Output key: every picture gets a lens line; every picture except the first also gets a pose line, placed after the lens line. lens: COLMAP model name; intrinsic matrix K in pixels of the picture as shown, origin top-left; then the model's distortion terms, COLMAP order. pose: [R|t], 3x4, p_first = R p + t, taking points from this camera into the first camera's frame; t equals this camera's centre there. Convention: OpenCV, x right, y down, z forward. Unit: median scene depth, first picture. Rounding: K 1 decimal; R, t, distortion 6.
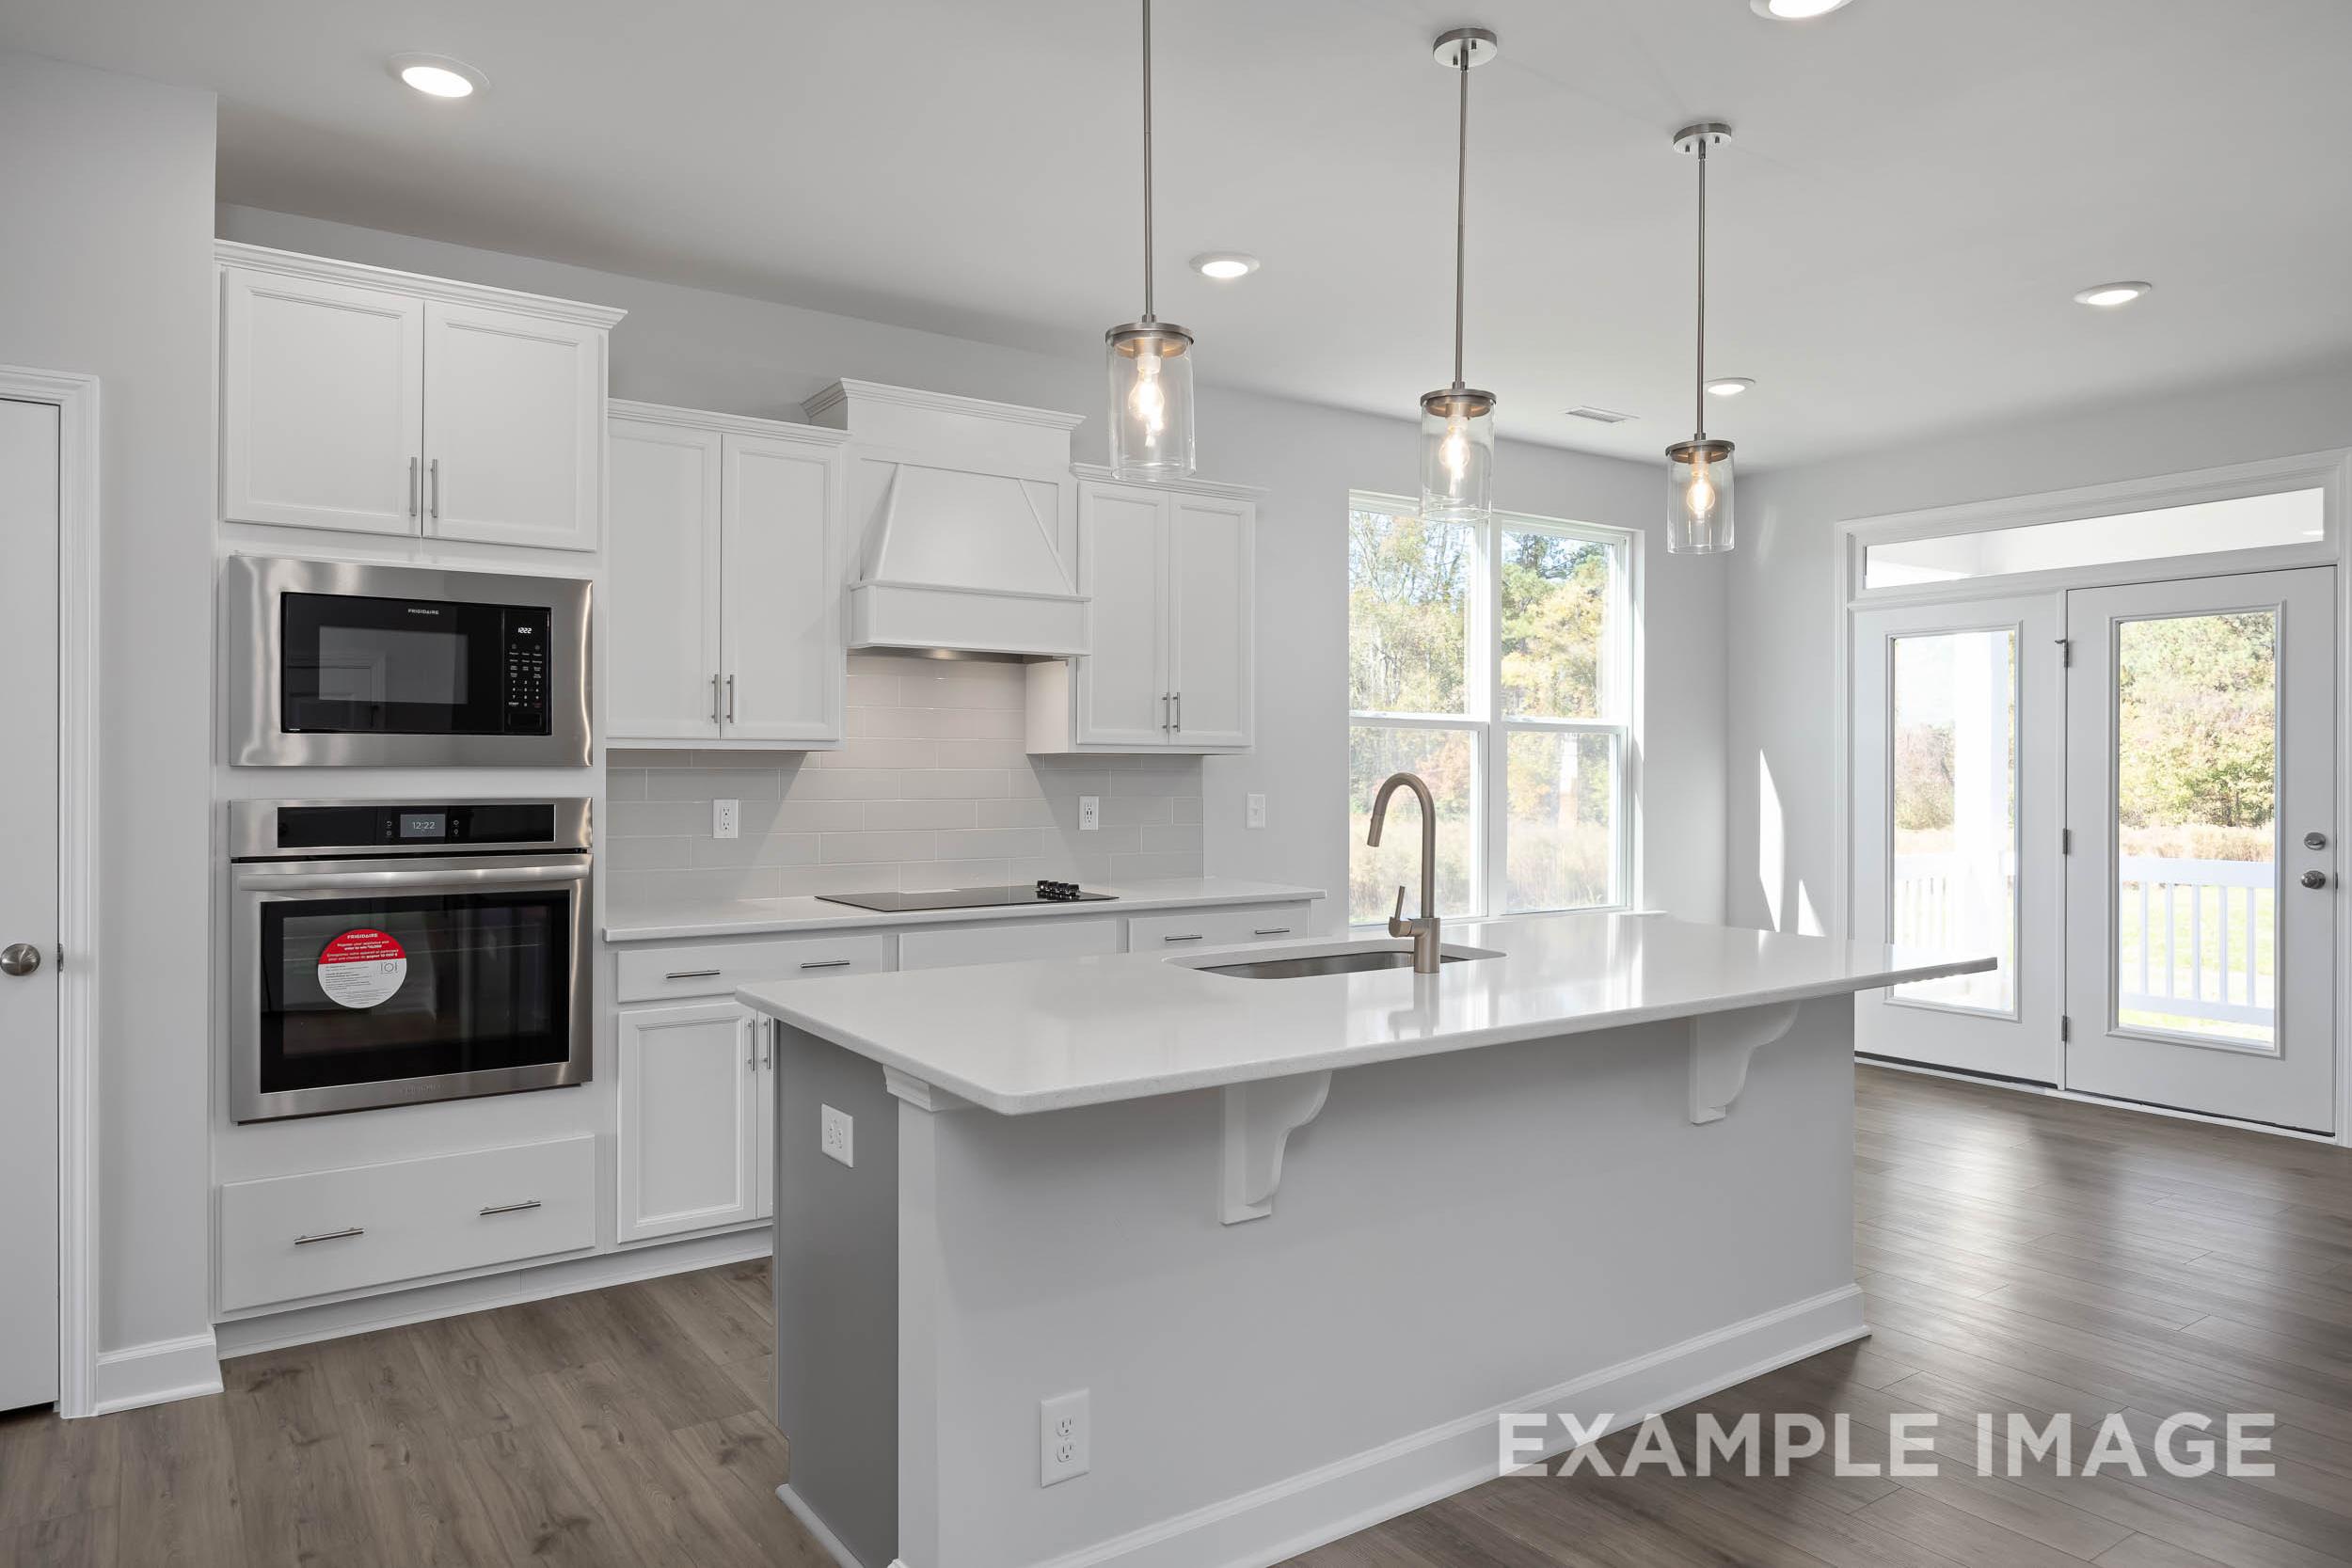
lens RADIAL K [[1481.4, 0, 1186.0], [0, 1481.4, 774.7], [0, 0, 1]] dist [-0.023612, -0.001207]
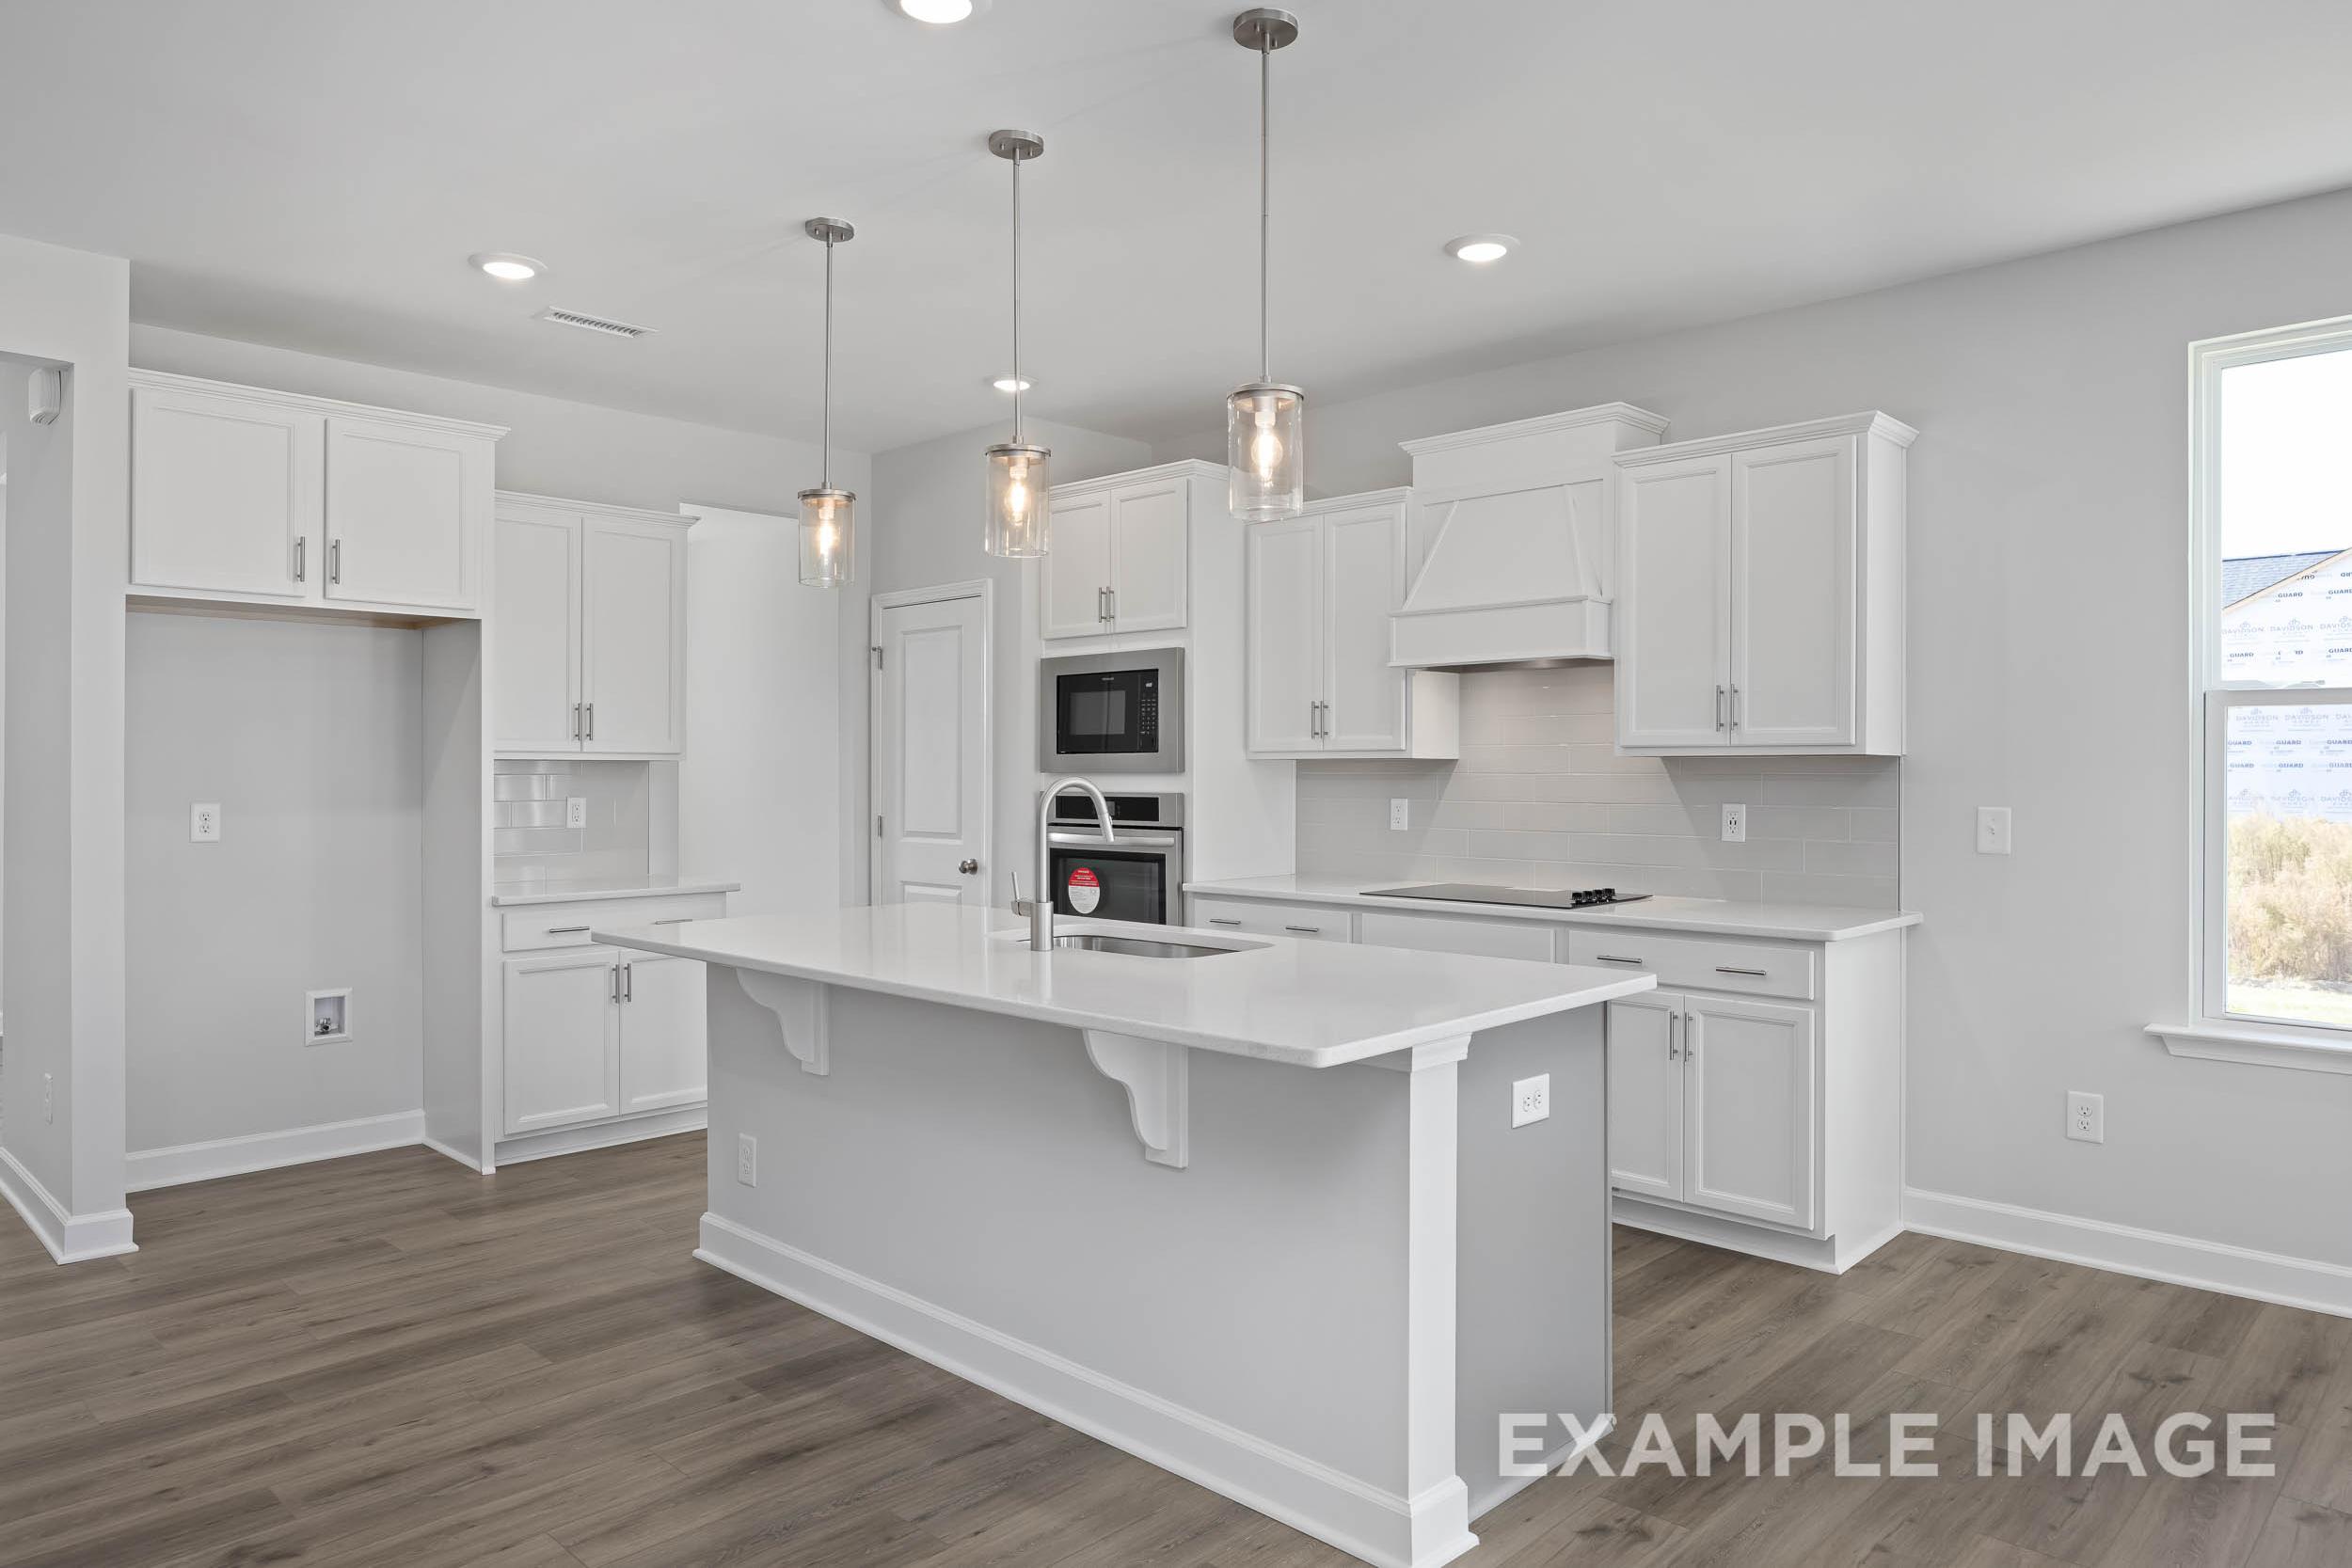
lens RADIAL K [[1481.4, 0, 1186.0], [0, 1481.4, 774.7], [0, 0, 1]] dist [-0.023612, -0.001207]
pose [[0.190385, -0.001084, -0.981709, 1.109027], [-0.002832, 0.999995, -0.001653, -0.000770], [0.981705, 0.003095, 0.190381, 0.752170]]
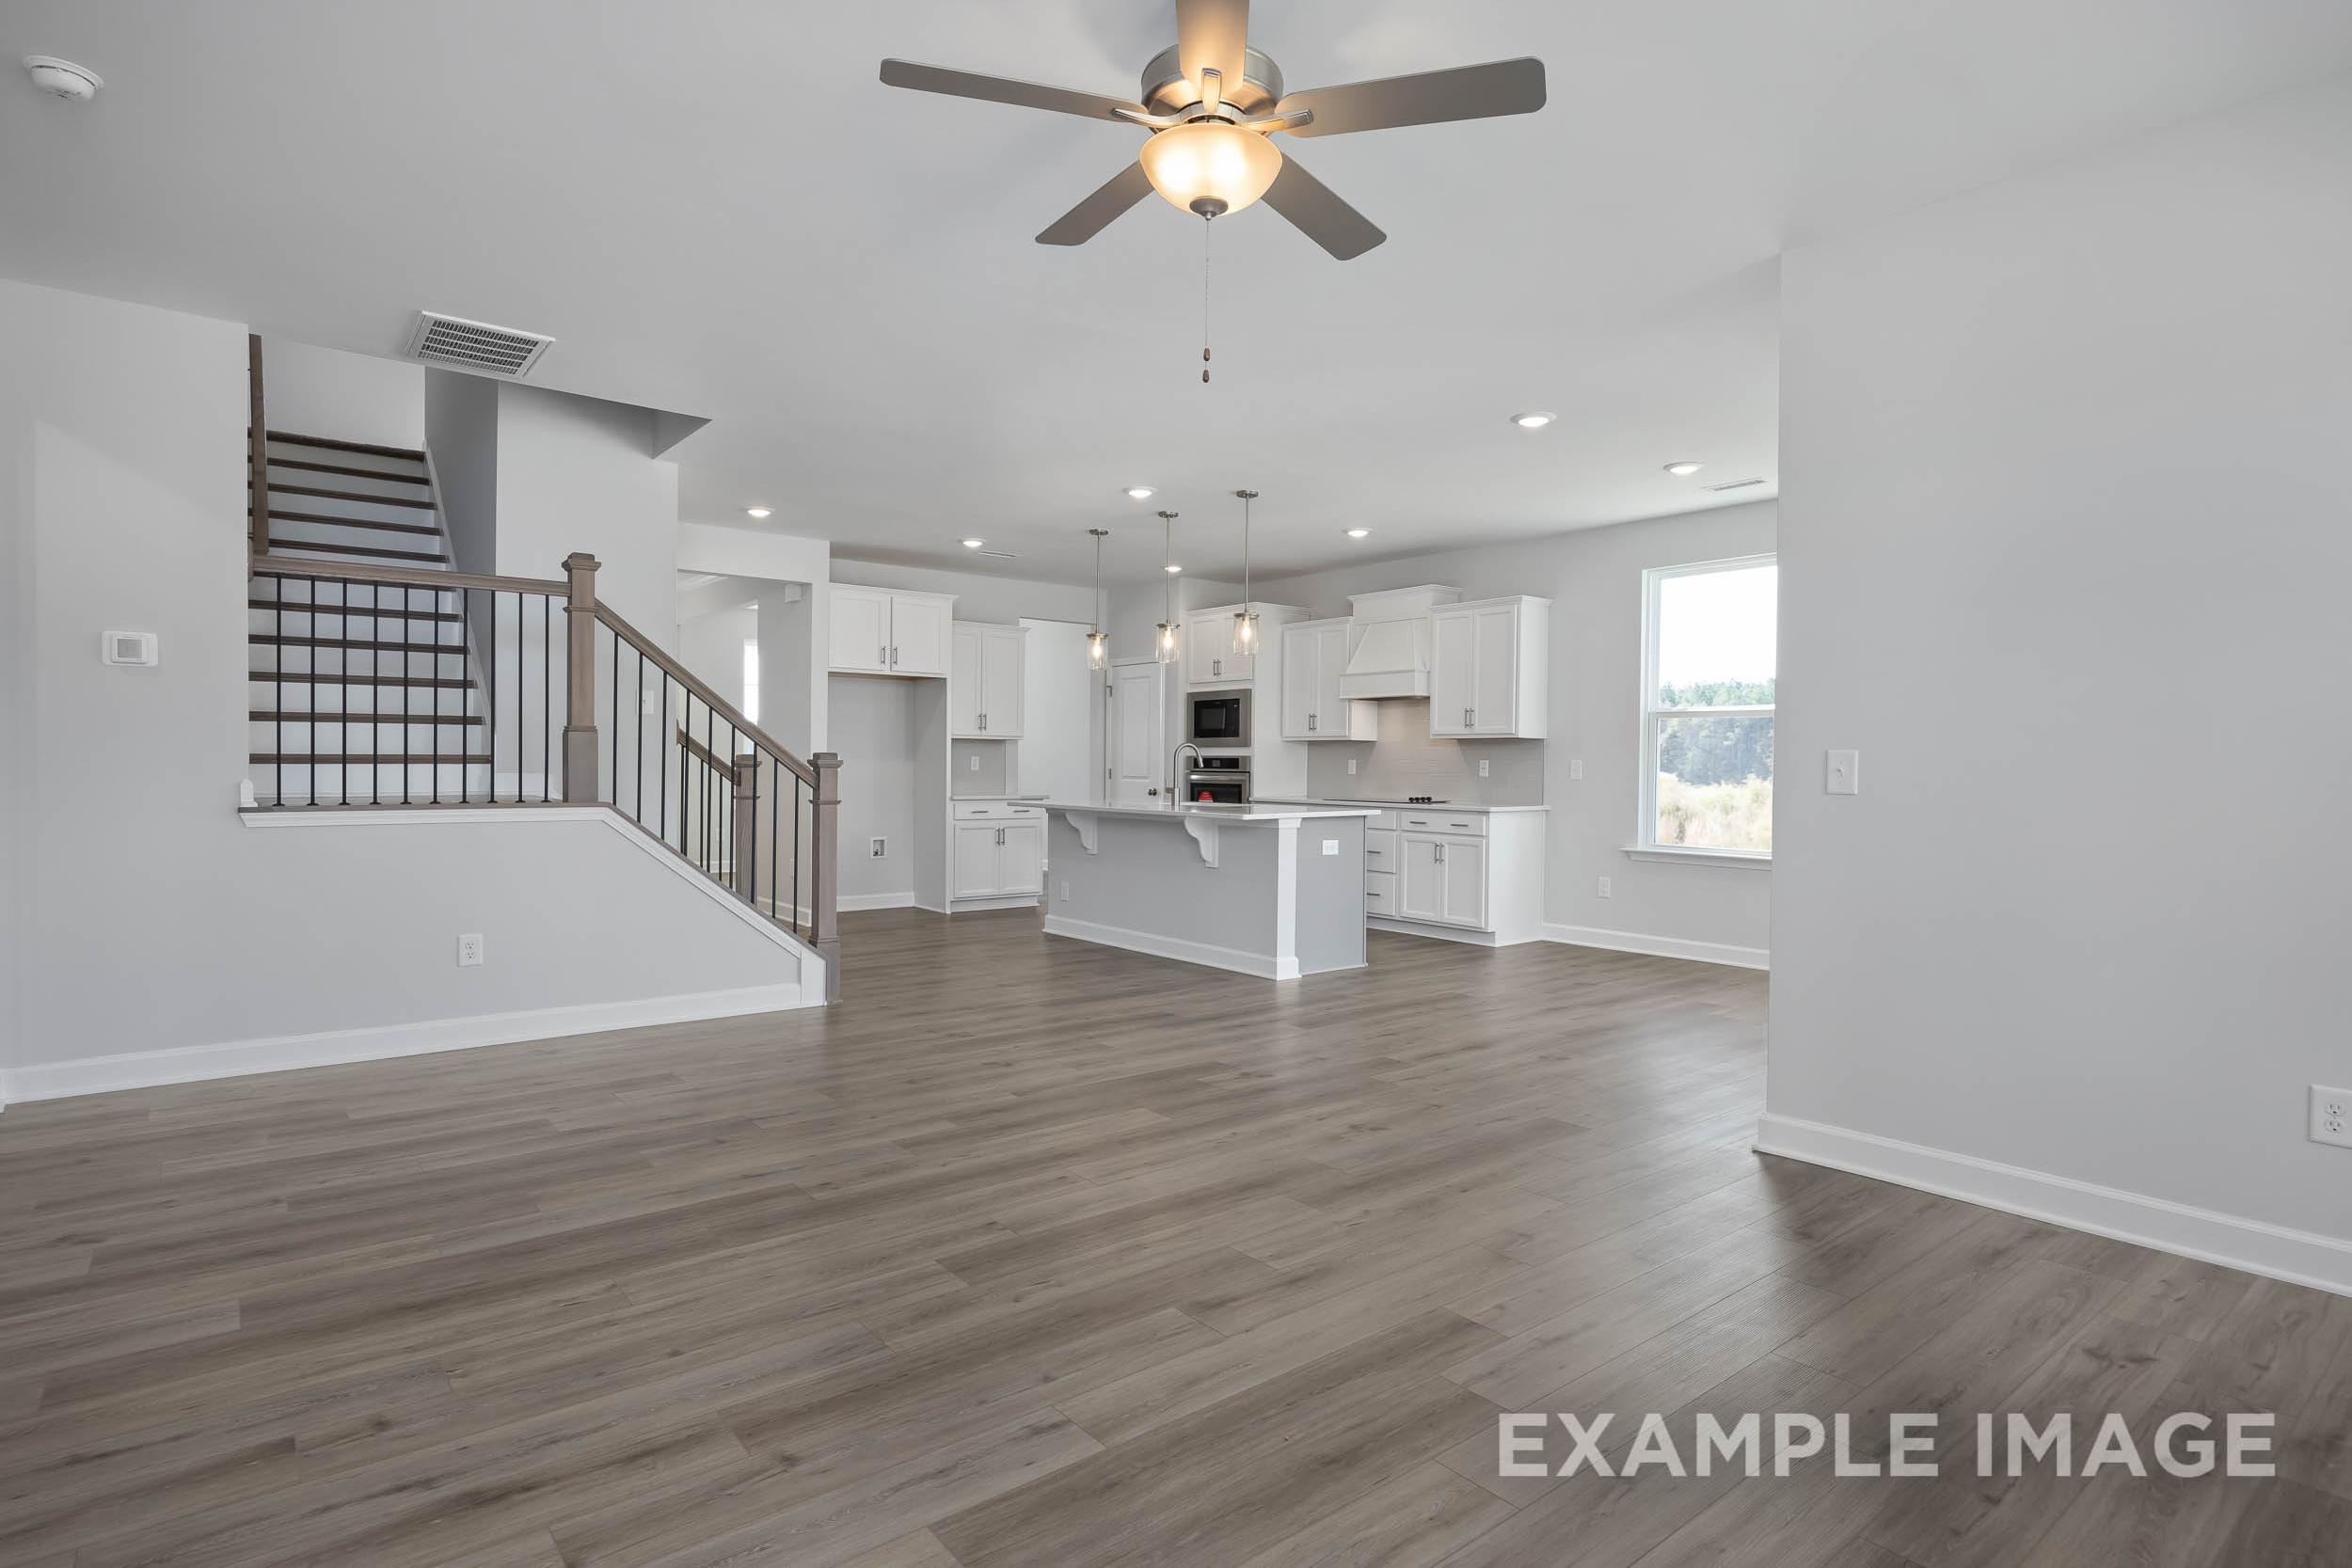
lens RADIAL K [[1206.7, 0, 1176.0], [0, 1206.7, 784.0], [0, 0, 1]] dist [-0.000252, 0.000355]
pose [[0.058030, 0.014861, -0.998204, 2.322096], [-0.011546, 0.999832, 0.014214, 0.043116], [0.998248, 0.010701, 0.058191, 0.717507]]
